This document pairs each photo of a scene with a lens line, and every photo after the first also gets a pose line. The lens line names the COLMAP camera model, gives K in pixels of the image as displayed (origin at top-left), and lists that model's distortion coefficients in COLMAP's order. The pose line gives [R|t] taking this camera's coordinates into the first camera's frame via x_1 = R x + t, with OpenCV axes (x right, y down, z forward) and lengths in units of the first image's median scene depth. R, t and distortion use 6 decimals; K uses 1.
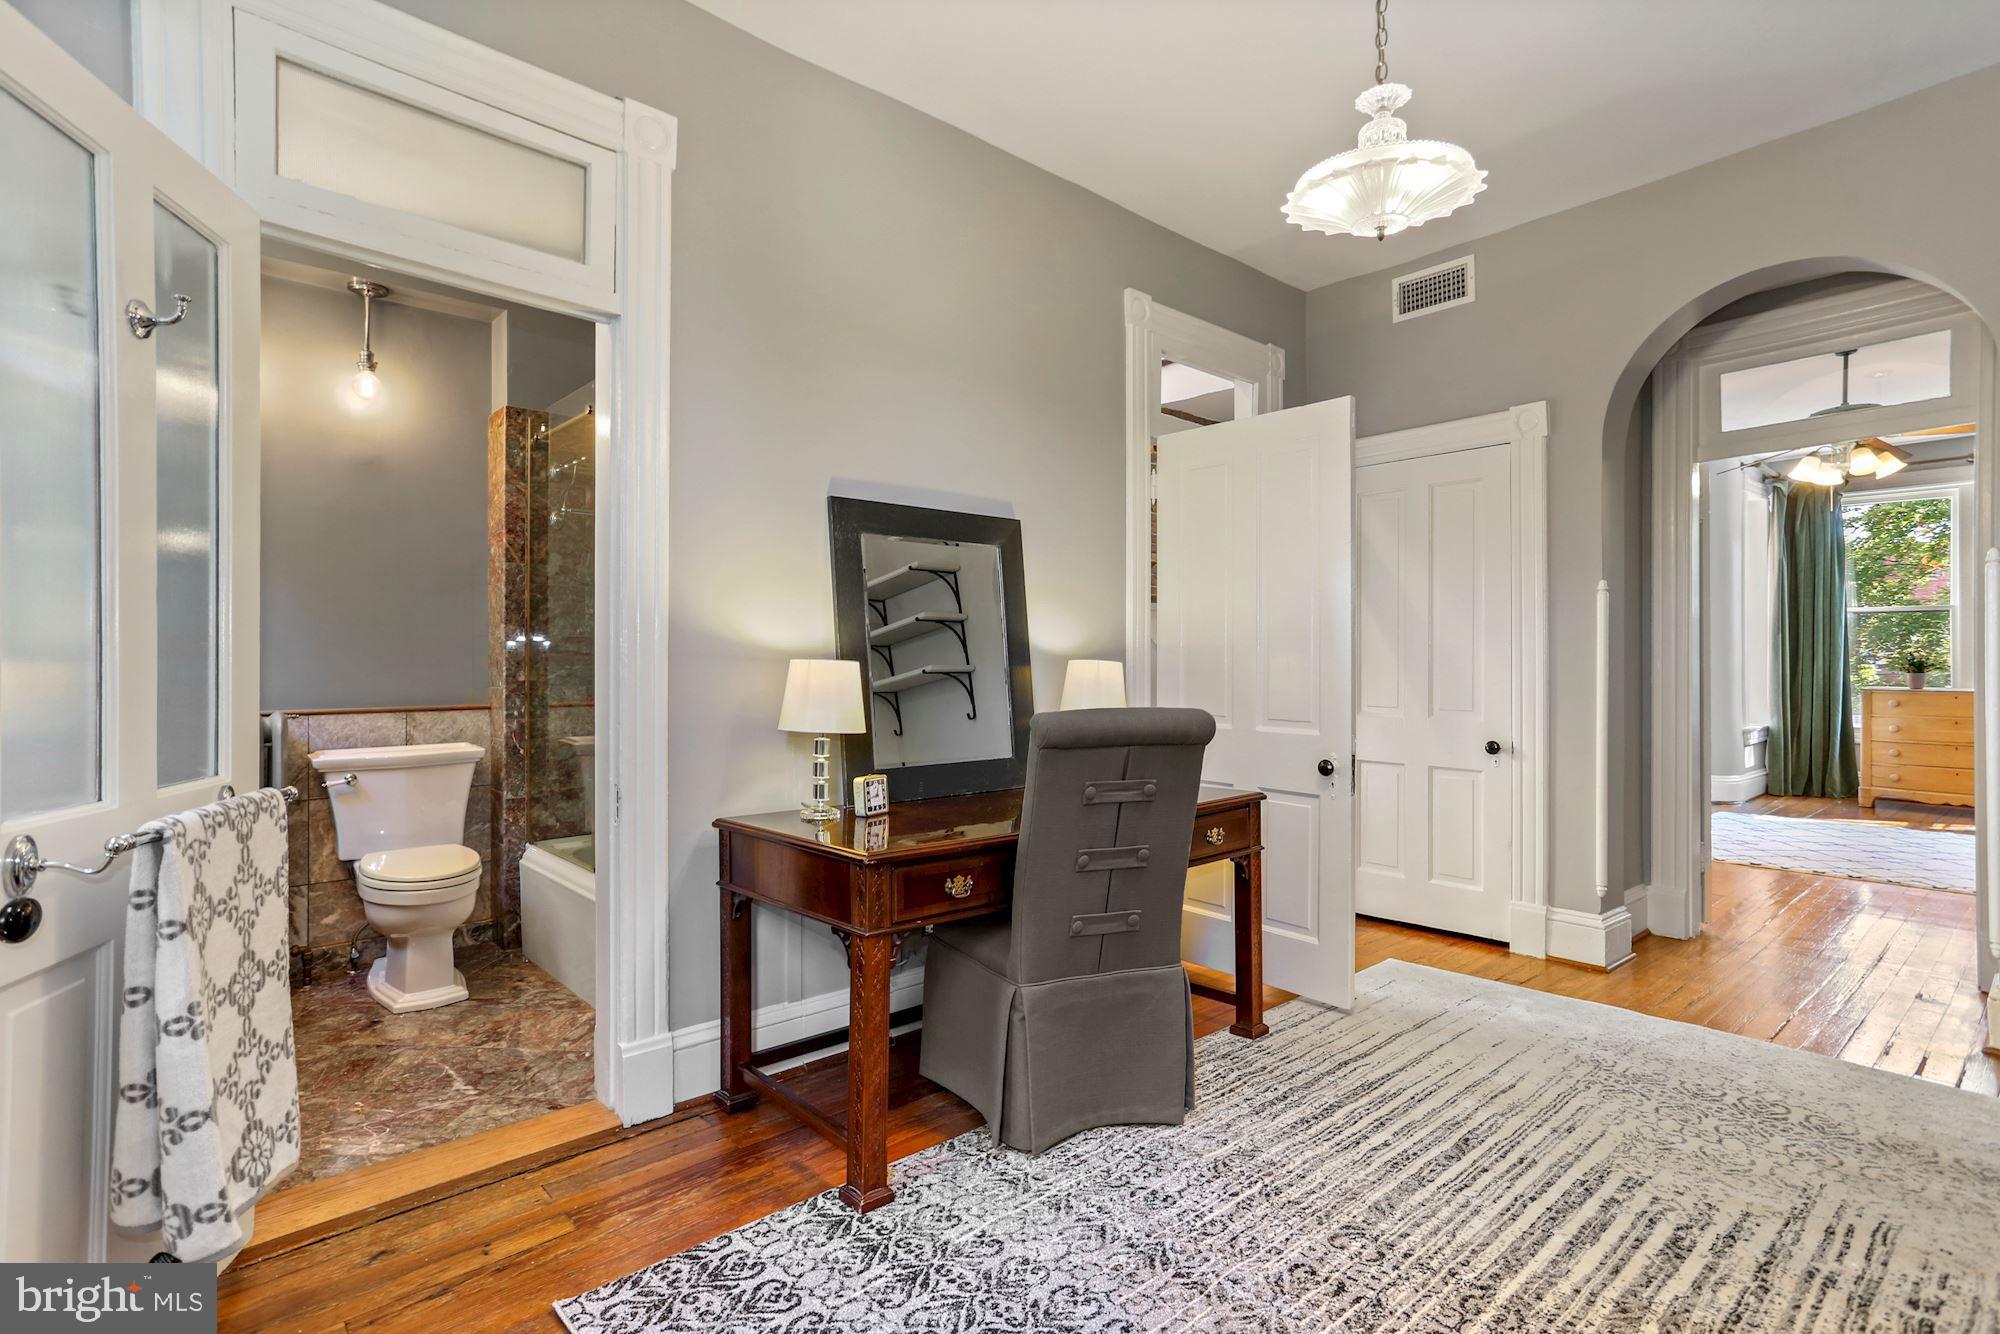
lens RADIAL K [[971.3, 0, 997.1], [0, 971.3, 661.0], [0, 0, 1]] dist [-0.021998, 0.015678]
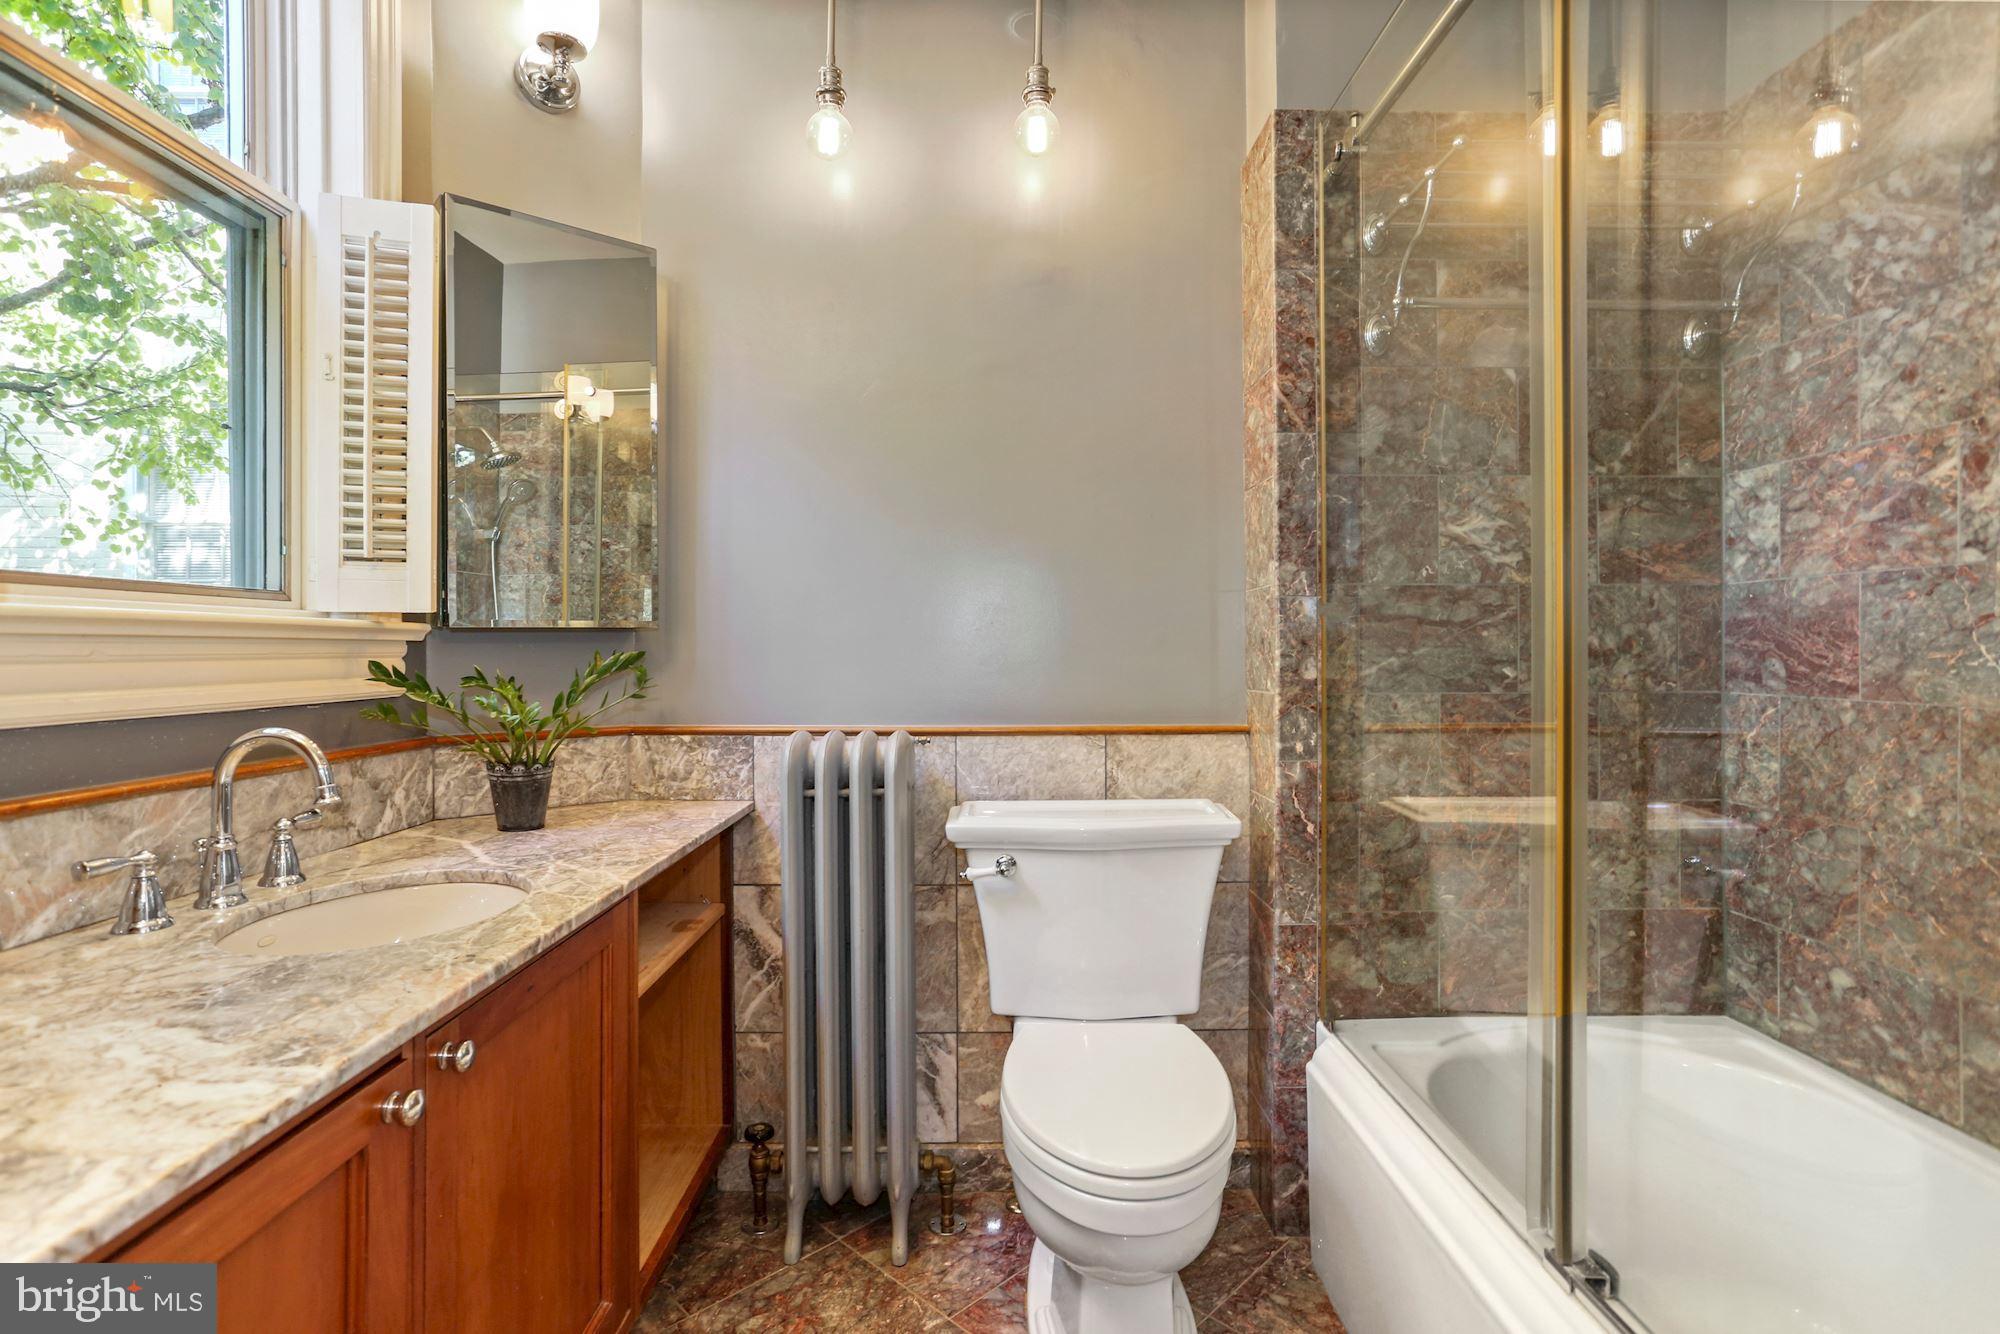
lens RADIAL K [[971.3, 0, 1014.4], [0, 971.3, 660.8], [0, 0, 1]] dist [-0.021998, 0.015678]
pose [[0.756606, 0.004514, -0.653856, -0.291205], [0.005880, 0.999889, 0.013707, 0.003931], [0.653845, -0.014216, 0.756495, 0.546930]]
